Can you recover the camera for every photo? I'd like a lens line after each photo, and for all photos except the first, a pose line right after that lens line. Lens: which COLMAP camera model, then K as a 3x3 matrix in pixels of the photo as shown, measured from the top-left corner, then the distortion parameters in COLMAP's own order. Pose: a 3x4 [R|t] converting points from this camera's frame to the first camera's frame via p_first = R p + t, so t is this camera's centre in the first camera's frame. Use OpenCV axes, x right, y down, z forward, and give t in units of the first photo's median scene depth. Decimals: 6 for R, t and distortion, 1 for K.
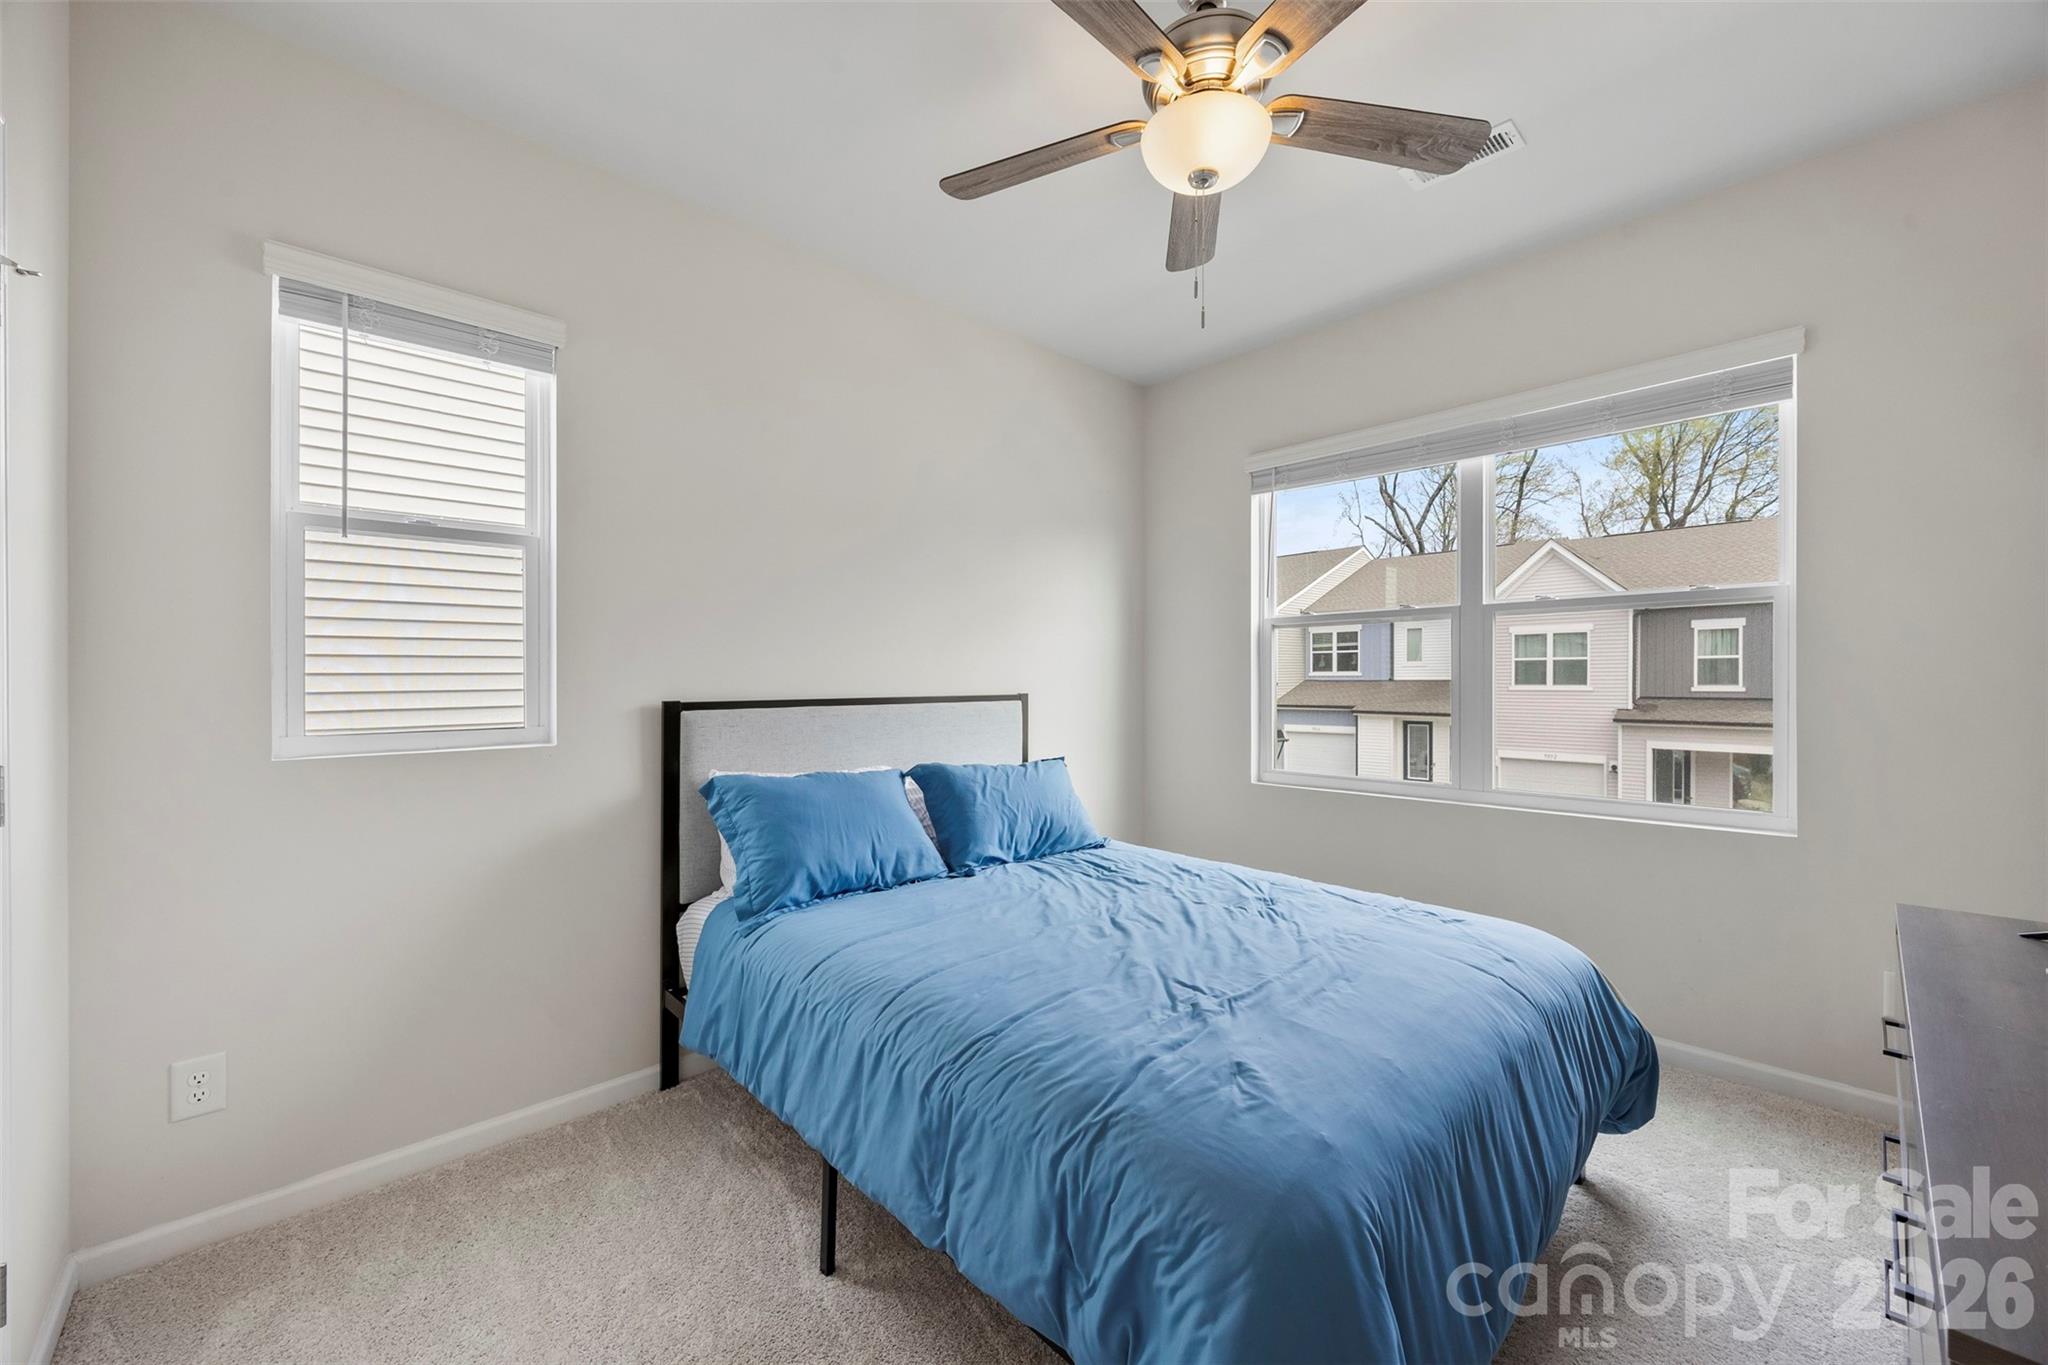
lens RADIAL K [[784.9, 0, 1015.3], [0, 784.9, 683.7], [0, 0, 1]] dist [-0.000257, -0.000043]
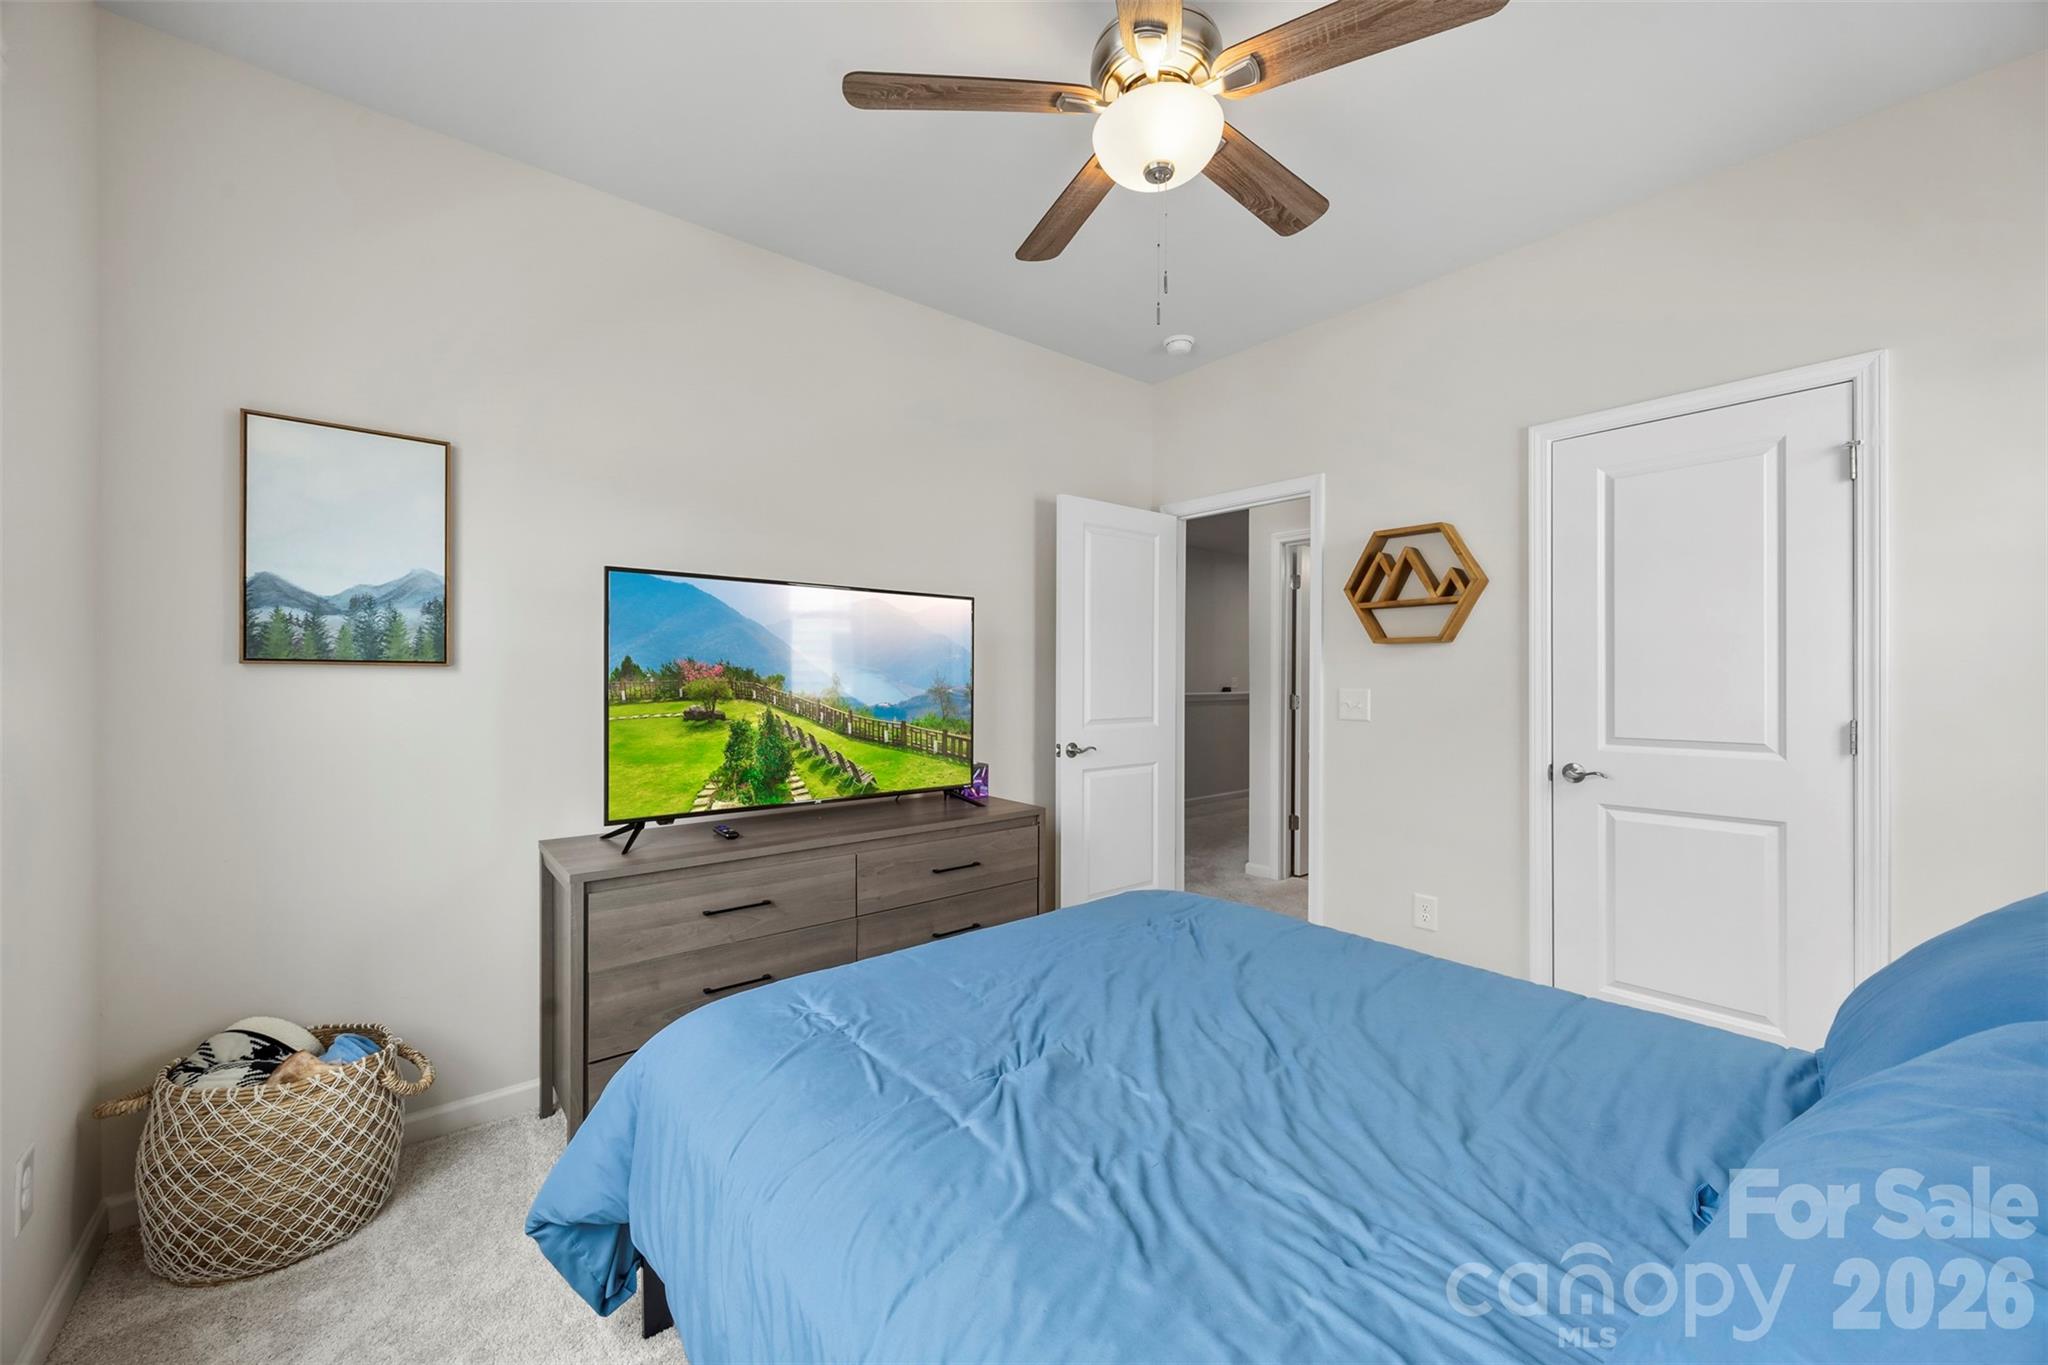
lens RADIAL K [[784.9, 0, 1015.3], [0, 784.9, 683.7], [0, 0, 1]] dist [-0.000257, -0.000043]
pose [[-0.998252, -0.029688, 0.051109, 0.331123], [-0.029871, 0.999550, -0.002808, 0.000710], [-0.051002, -0.004330, -0.998689, 1.755038]]
